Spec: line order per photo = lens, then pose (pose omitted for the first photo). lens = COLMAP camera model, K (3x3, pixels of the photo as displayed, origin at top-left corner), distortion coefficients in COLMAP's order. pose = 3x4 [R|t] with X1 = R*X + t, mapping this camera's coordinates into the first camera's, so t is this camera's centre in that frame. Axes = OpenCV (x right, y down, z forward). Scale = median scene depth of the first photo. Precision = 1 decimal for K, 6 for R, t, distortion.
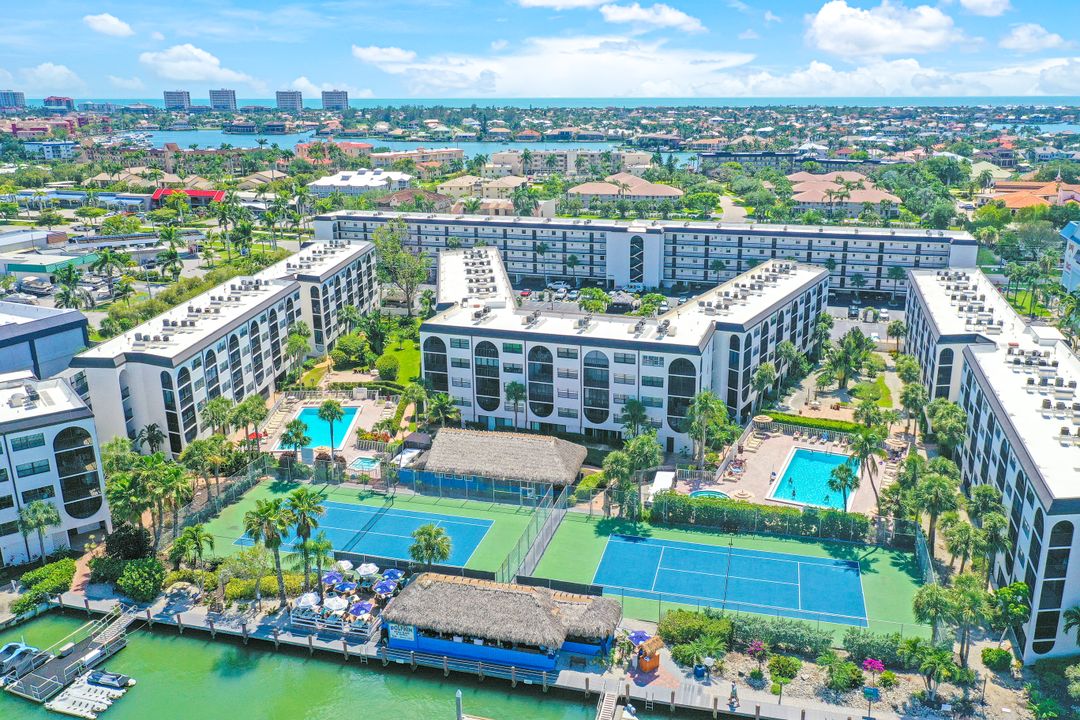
lens RADIAL K [[874.2, 0, 558.3], [0, 874.2, 380.5], [0, 0, 1]] dist [-0.004777, 0.002173]
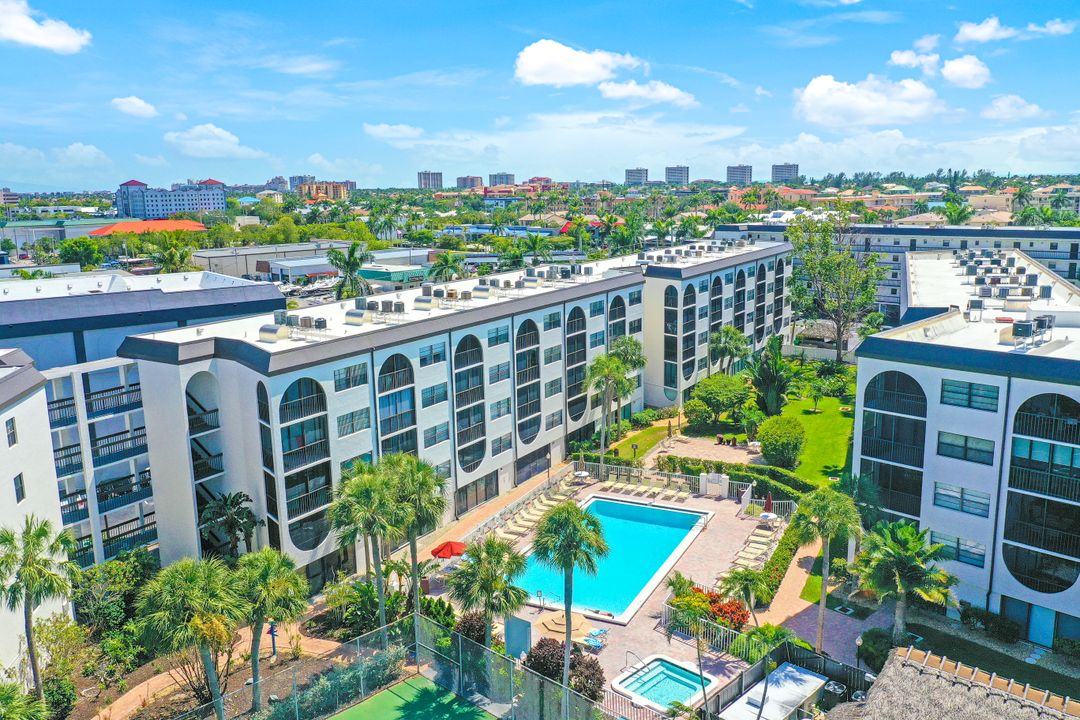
lens RADIAL K [[868.6, 0, 524.1], [0, 868.6, 380.6], [0, 0, 1]] dist [-0.006219, 0.001261]
pose [[0.864980, 0.087881, -0.494051, -0.082987], [-0.129477, 0.990294, -0.050534, -0.004840], [0.484815, 0.107679, 0.867963, 0.514207]]
